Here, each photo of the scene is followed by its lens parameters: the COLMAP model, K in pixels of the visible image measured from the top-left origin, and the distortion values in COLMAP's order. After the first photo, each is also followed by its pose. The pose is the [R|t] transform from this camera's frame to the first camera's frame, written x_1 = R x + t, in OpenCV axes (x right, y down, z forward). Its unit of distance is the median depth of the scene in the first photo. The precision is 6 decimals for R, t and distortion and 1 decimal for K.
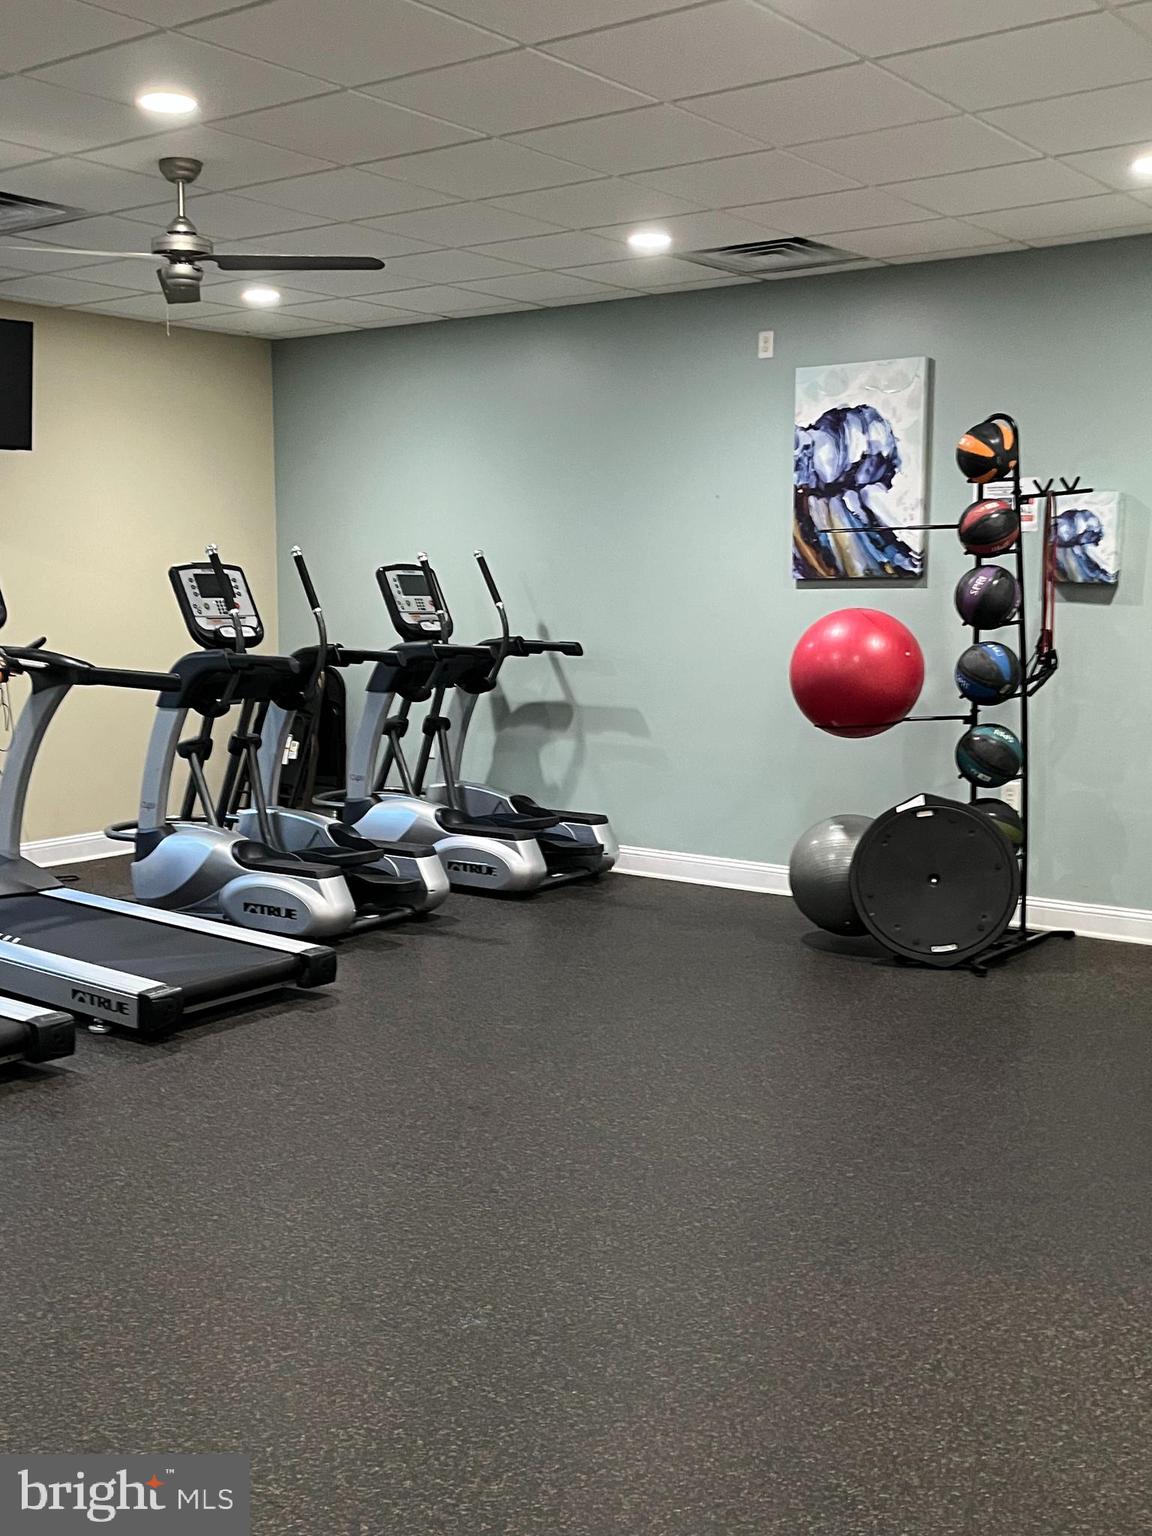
lens RADIAL K [[1598.5, 0, 576.0], [0, 1598.5, 768.0], [0, 0, 1]] dist [-0.000551, 0.002571]
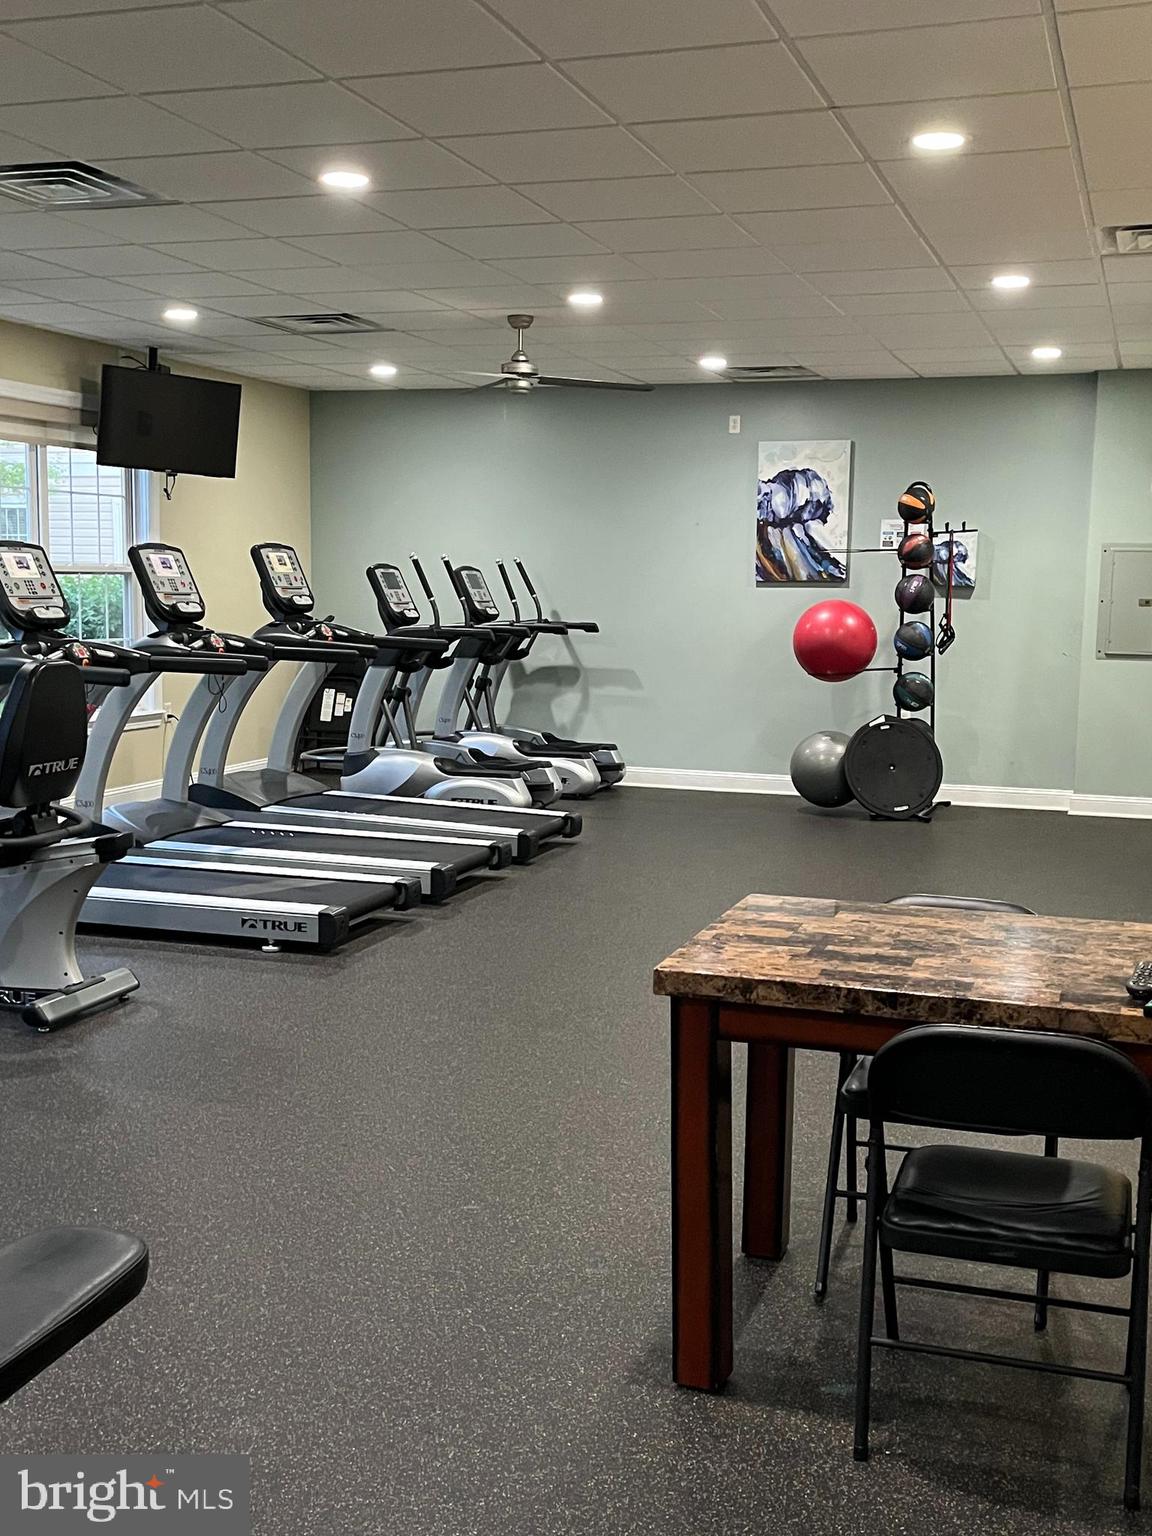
lens RADIAL K [[1598.5, 0, 576.0], [0, 1598.5, 768.0], [0, 0, 1]] dist [-0.000551, 0.002571]
pose [[0.950163, -0.024403, 0.310796, -0.515915], [0.023780, 0.999700, 0.005796, 0.046940], [-0.310844, 0.001884, 0.950459, -0.392861]]
